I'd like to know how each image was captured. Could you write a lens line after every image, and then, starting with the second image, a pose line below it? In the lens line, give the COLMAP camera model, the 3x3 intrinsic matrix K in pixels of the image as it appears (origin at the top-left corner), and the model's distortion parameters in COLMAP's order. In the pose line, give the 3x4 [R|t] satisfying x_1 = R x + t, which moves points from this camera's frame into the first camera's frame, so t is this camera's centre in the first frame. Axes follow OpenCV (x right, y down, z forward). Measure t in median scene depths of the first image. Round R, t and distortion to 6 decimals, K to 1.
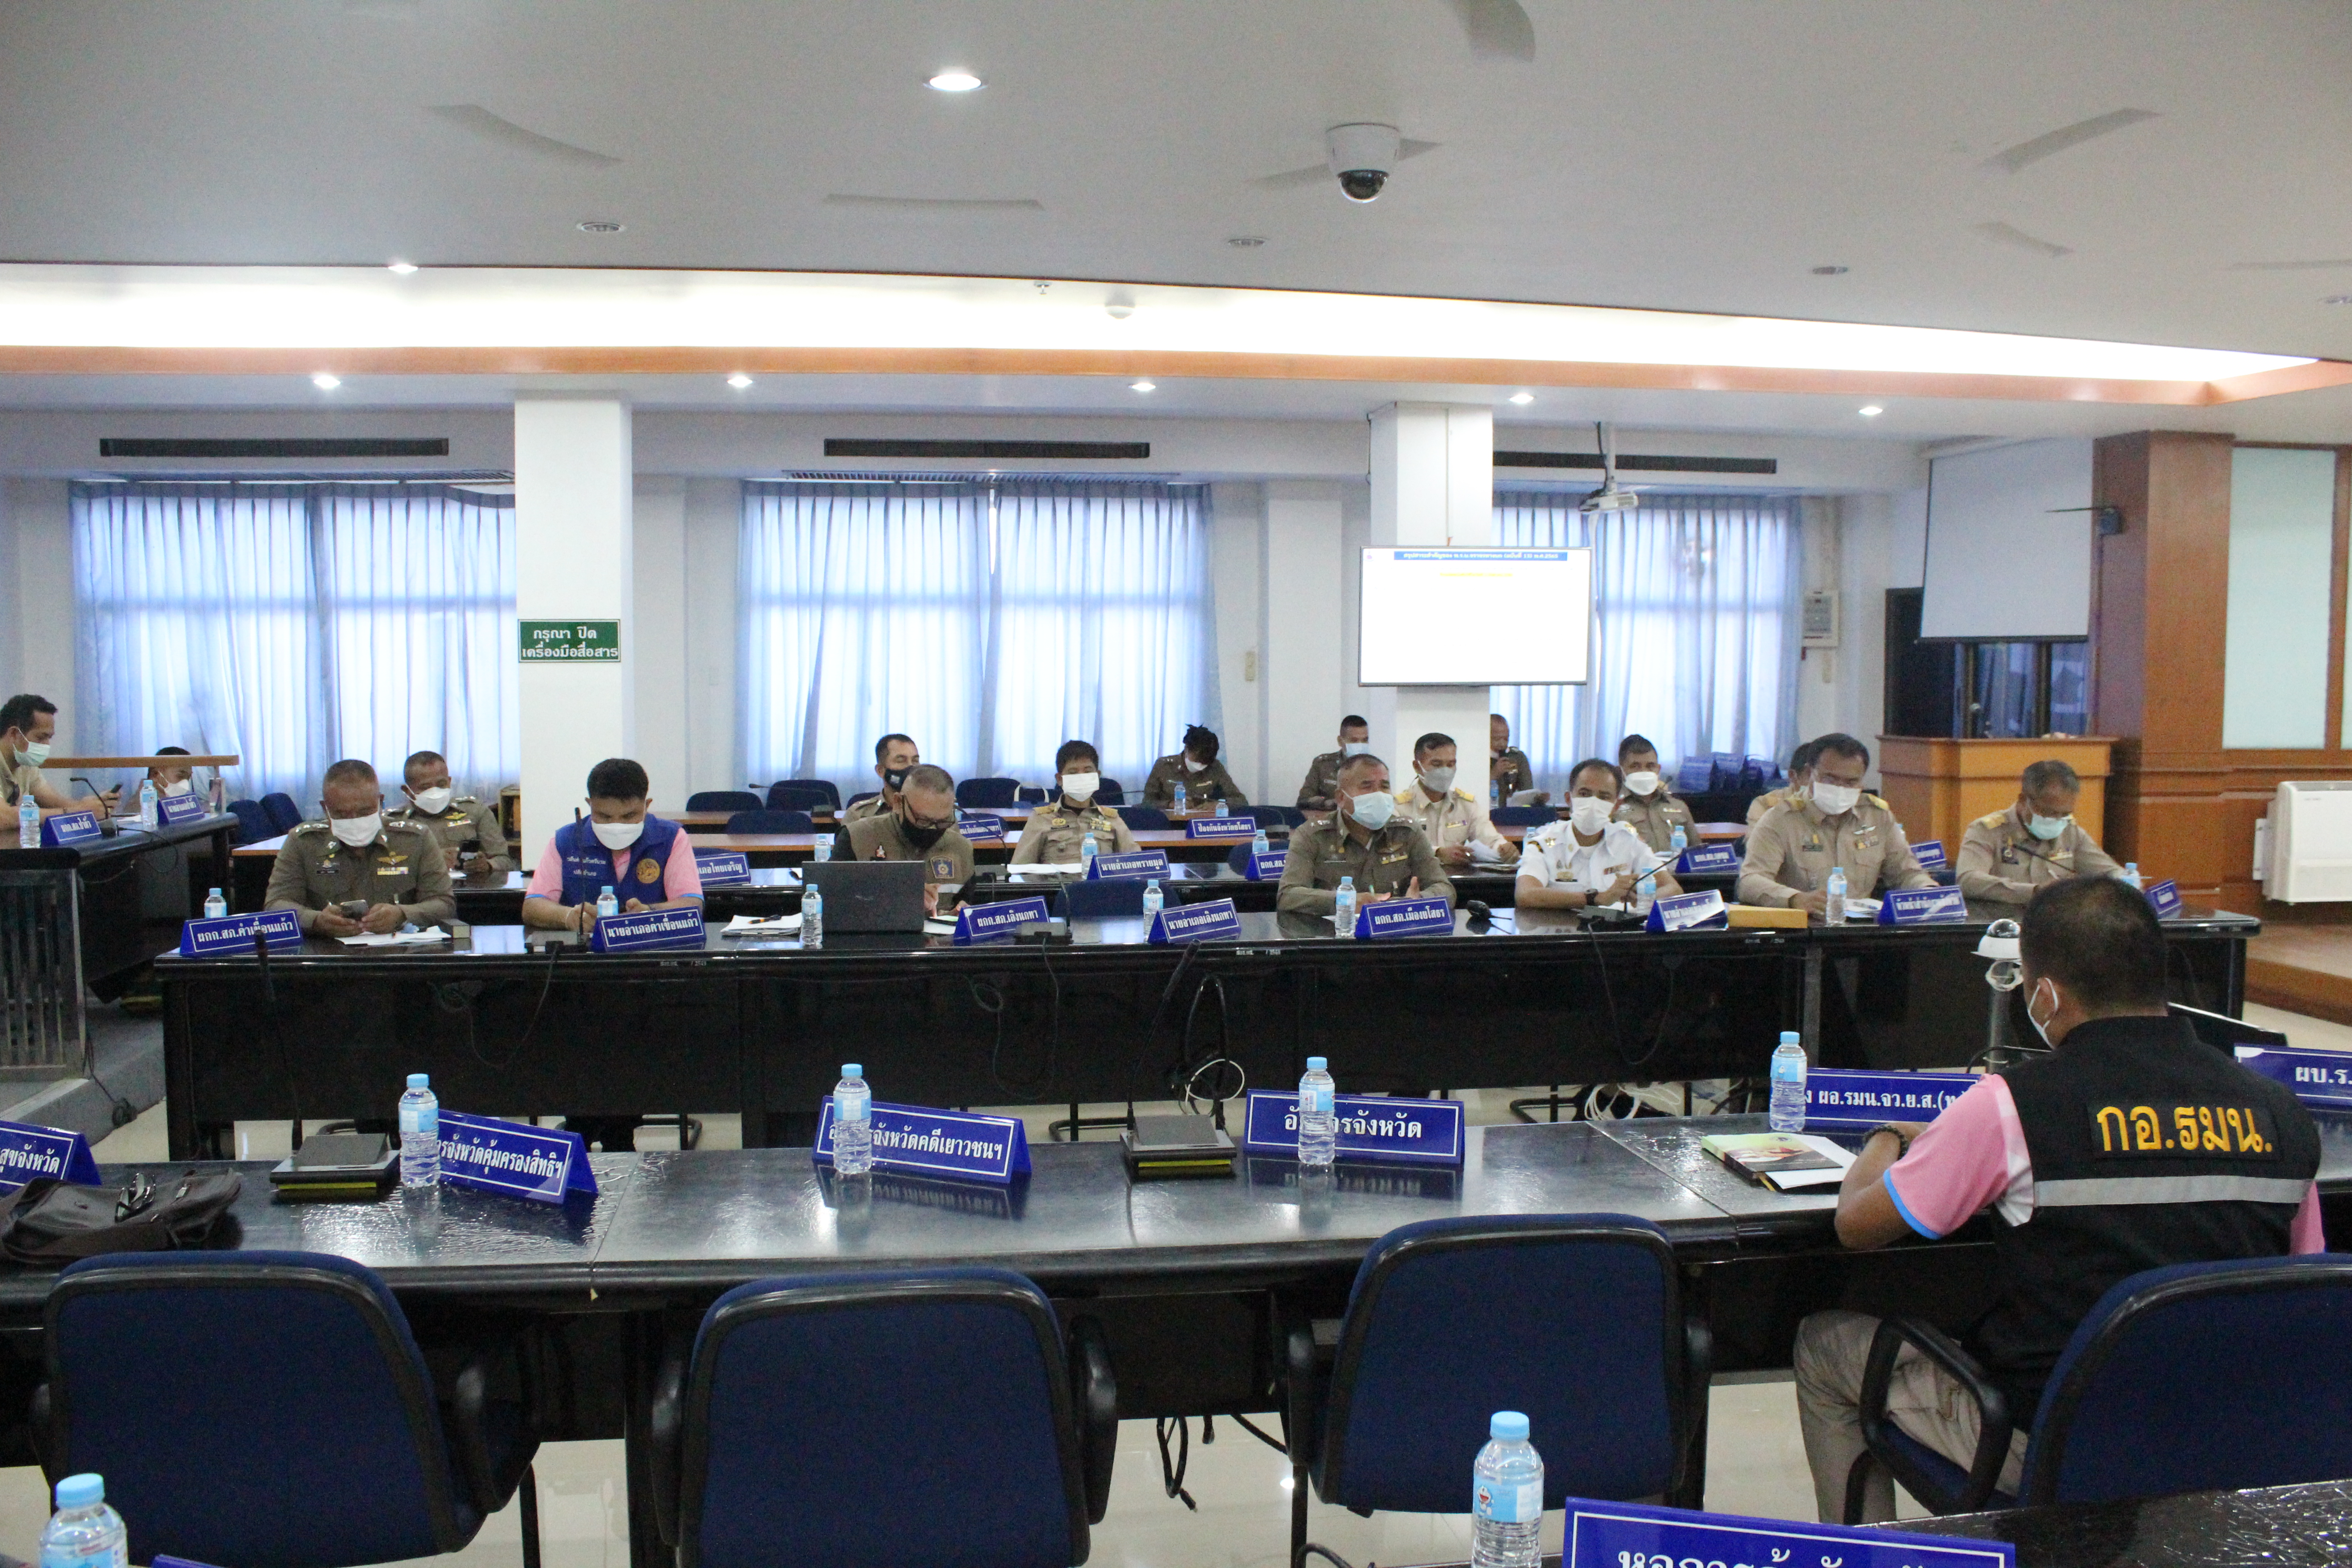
lens RADIAL K [[1963.9, 0, 1183.9], [0, 1963.9, 783.4], [0, 0, 1]] dist [-0.096040, 0.013926]
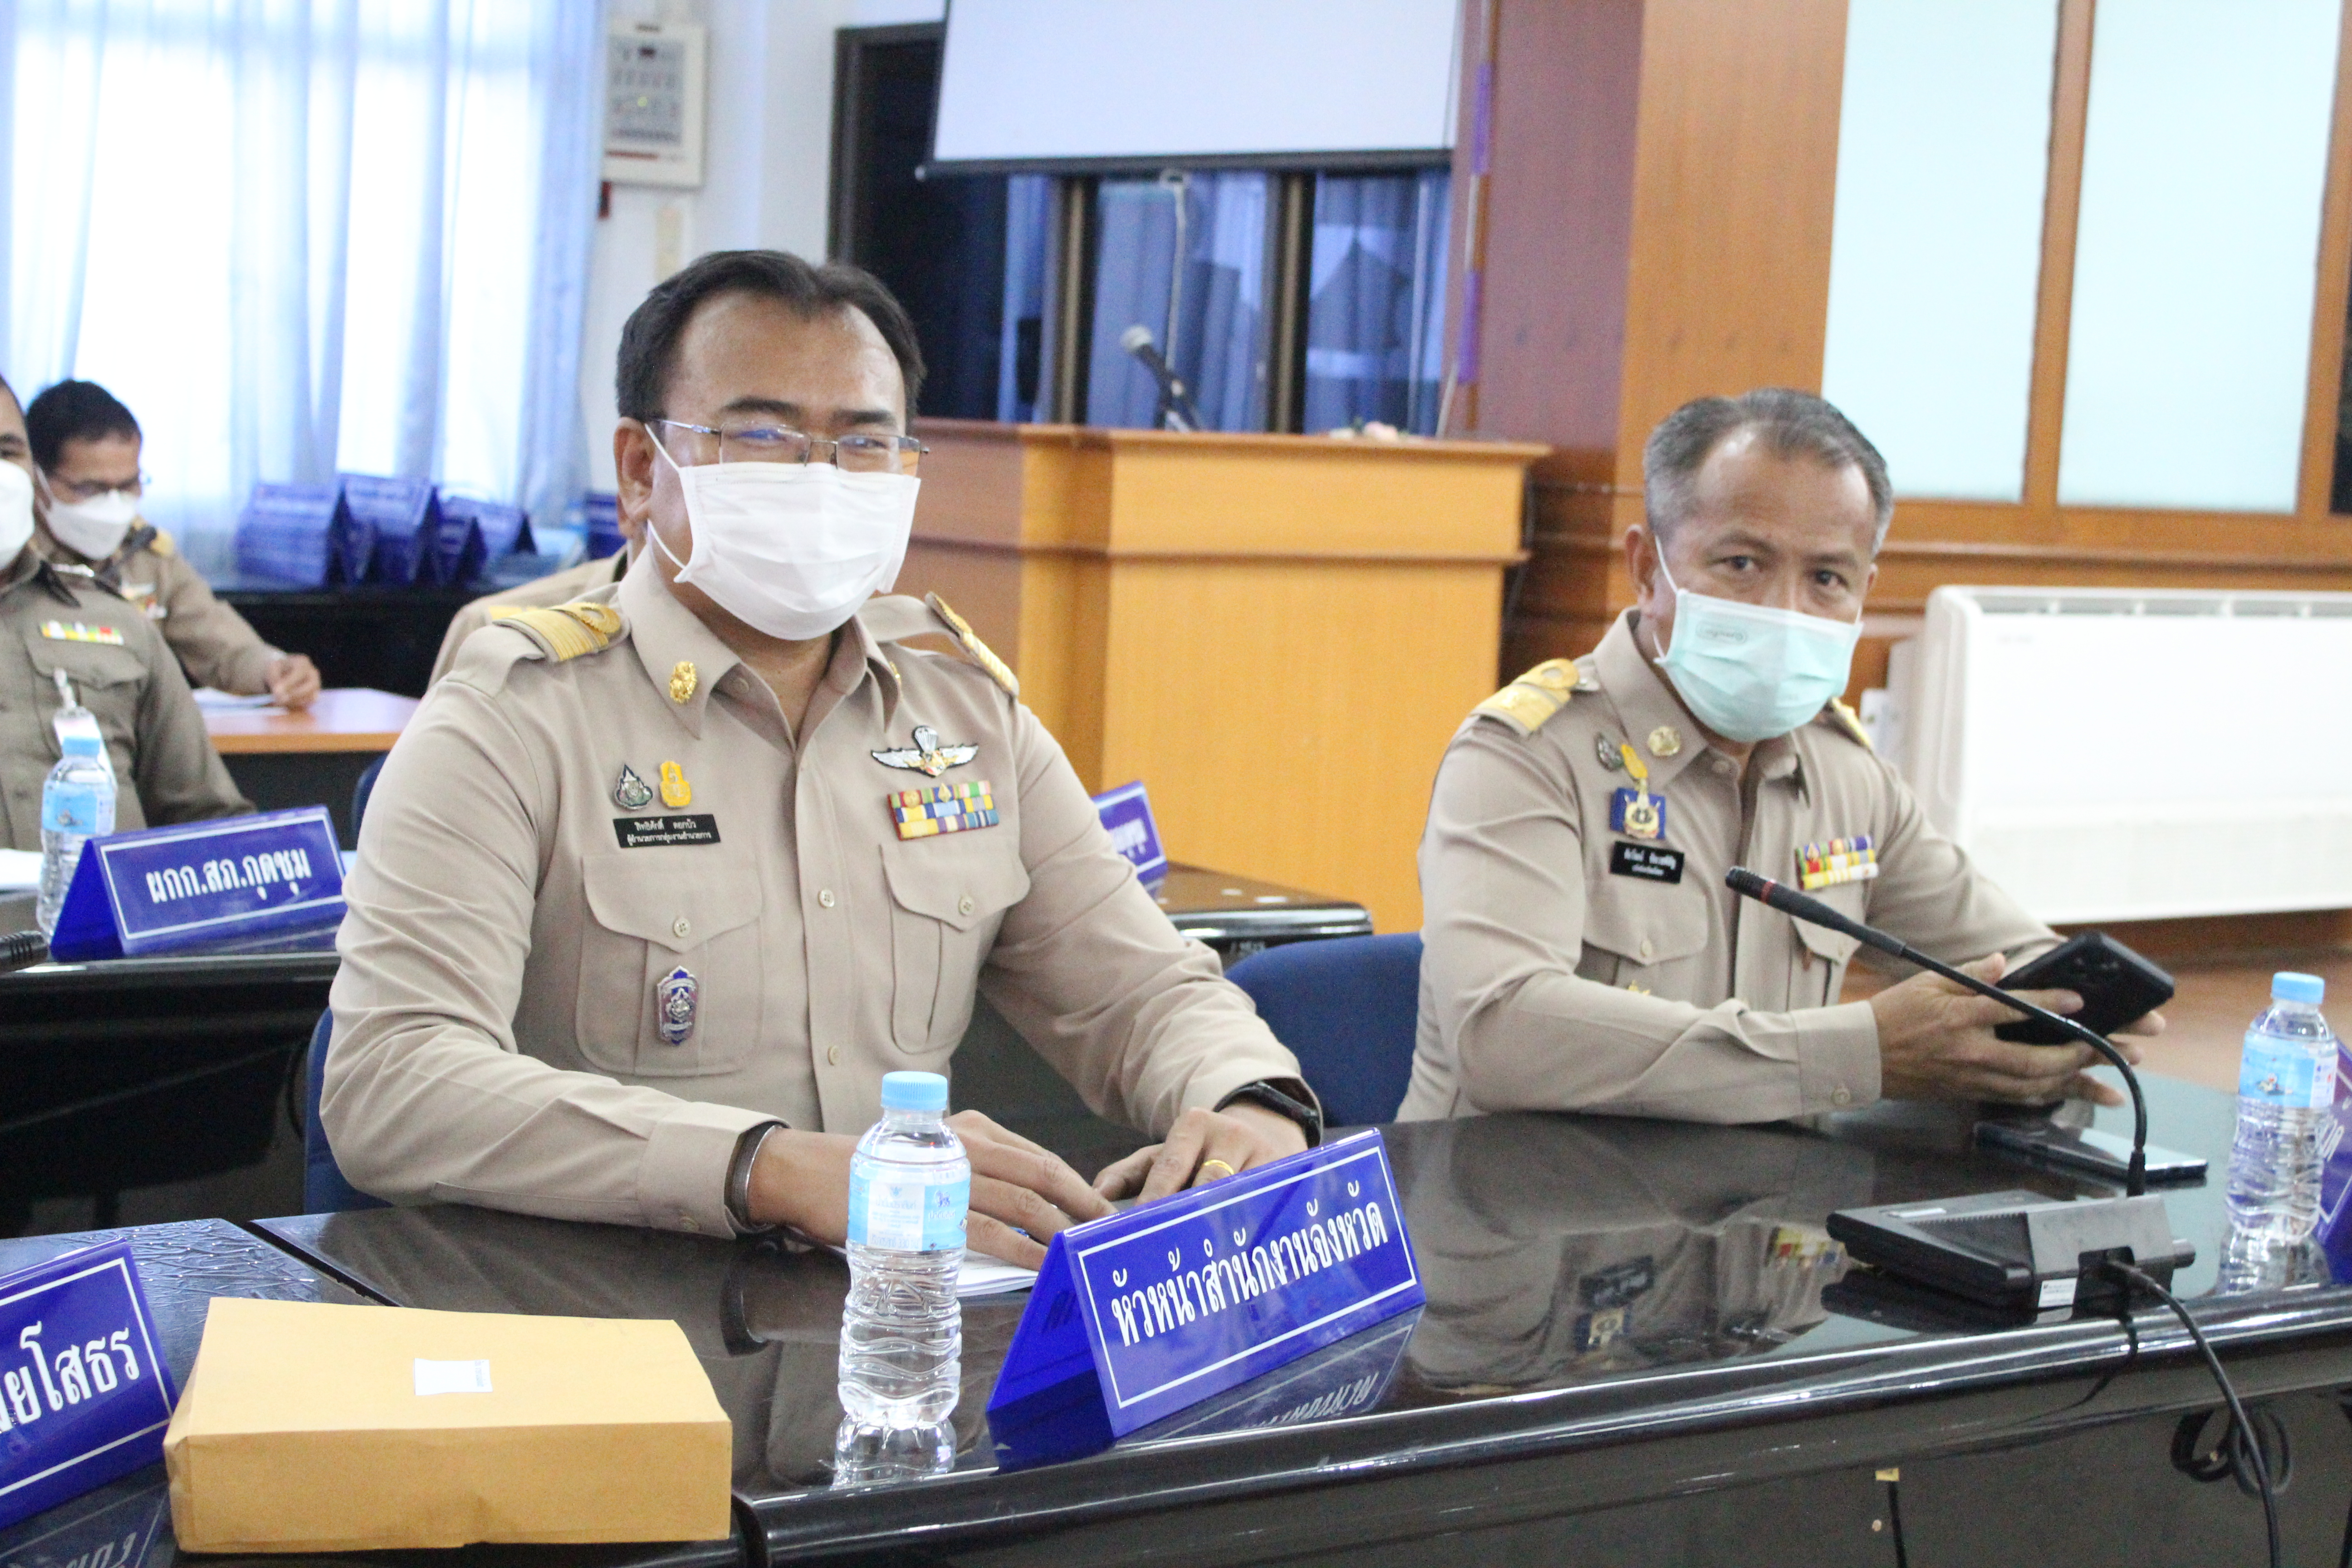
lens RADIAL K [[3946.2, 0, 1179.0], [0, 3946.2, 778.1], [0, 0, 1]] dist [-0.027693, 0.000000]
pose [[0.894402, -0.001216, 0.447263, 0.099706], [-0.021043, 0.998774, 0.044797, 0.003599], [-0.446770, -0.049479, 0.893280, 0.334603]]
